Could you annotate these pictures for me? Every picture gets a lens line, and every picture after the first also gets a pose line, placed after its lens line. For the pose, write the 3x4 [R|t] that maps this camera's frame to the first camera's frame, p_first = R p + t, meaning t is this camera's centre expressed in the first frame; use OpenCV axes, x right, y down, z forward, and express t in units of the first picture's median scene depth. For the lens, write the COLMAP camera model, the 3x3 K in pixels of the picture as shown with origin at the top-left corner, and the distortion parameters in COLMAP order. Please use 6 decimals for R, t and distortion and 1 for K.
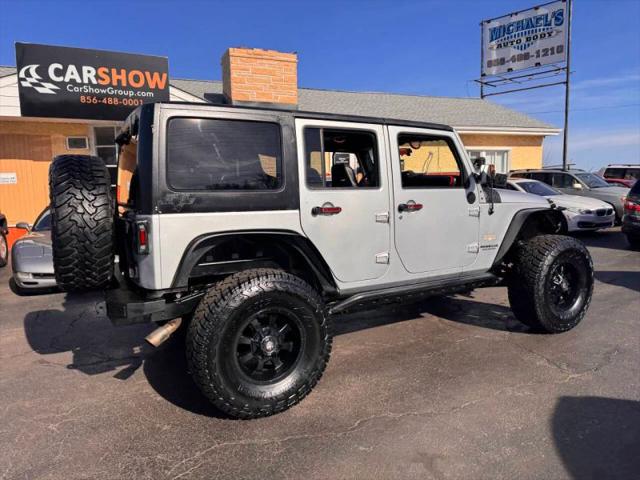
lens RADIAL K [[459.0, 0, 315.0], [0, 459.0, 238.3], [0, 0, 1]] dist [0.029597, -0.027860]
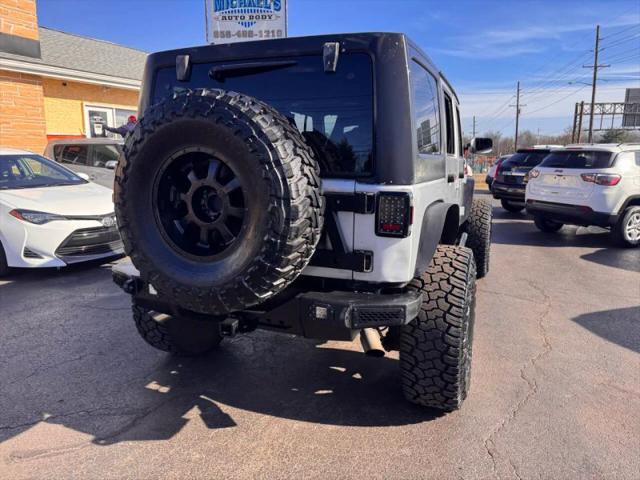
lens RADIAL K [[459.0, 0, 325.6], [0, 459.0, 235.5], [0, 0, 1]] dist [0.029597, -0.027860]
pose [[0.771984, -0.085308, 0.629891, -0.117368], [0.048817, 0.995983, 0.075059, -0.004265], [-0.633764, -0.027195, 0.773048, 0.061788]]
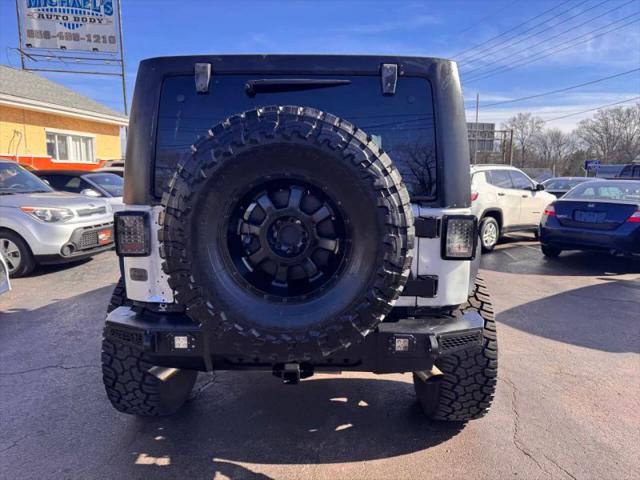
lens RADIAL K [[459.0, 0, 320.6], [0, 459.0, 241.8], [0, 0, 1]] dist [0.029597, -0.027860]
pose [[0.496892, -0.105613, 0.861362, -0.151448], [0.081293, 0.993867, 0.074965, -0.011034], [-0.863996, 0.032774, 0.502430, 0.115365]]
